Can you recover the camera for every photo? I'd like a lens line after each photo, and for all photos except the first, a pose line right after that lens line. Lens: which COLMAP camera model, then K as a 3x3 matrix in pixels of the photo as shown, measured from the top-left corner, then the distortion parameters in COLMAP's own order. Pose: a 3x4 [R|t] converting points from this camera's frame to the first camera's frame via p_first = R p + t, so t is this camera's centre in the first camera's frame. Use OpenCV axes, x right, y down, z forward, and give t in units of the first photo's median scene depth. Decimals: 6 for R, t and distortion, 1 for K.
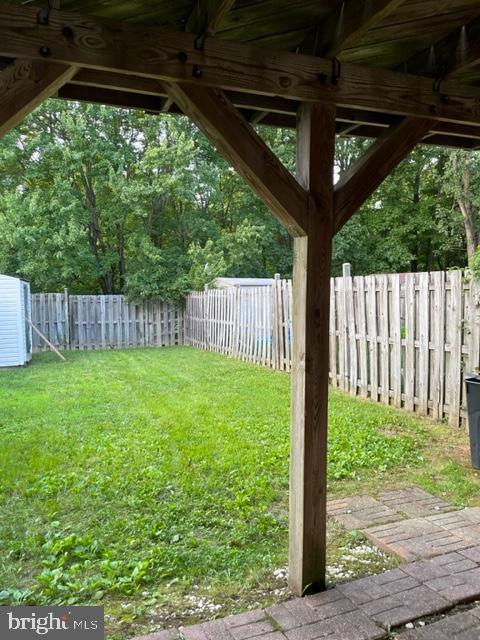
lens RADIAL K [[504.5, 0, 236.9], [0, 504.5, 323.2], [0, 0, 1]] dist [0.034282, -0.019865]
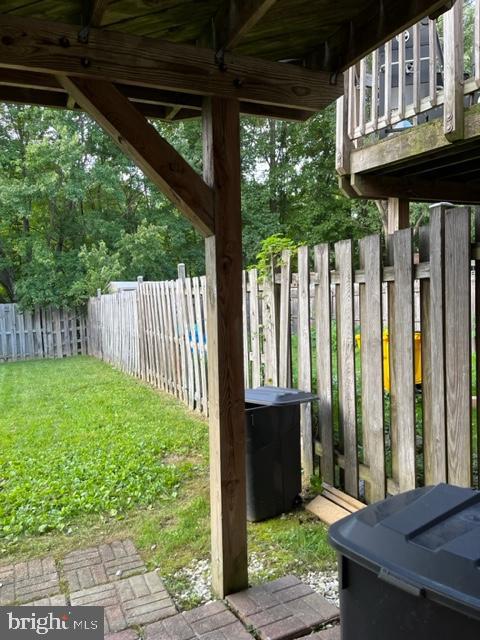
lens RADIAL K [[504.5, 0, 243.8], [0, 504.5, 316.9], [0, 0, 1]] dist [0.034282, -0.019865]
pose [[0.997522, -0.034449, 0.061340, 0.136798], [0.035399, 0.999269, -0.014465, -0.002967], [-0.060797, 0.016600, 0.998012, 0.049399]]
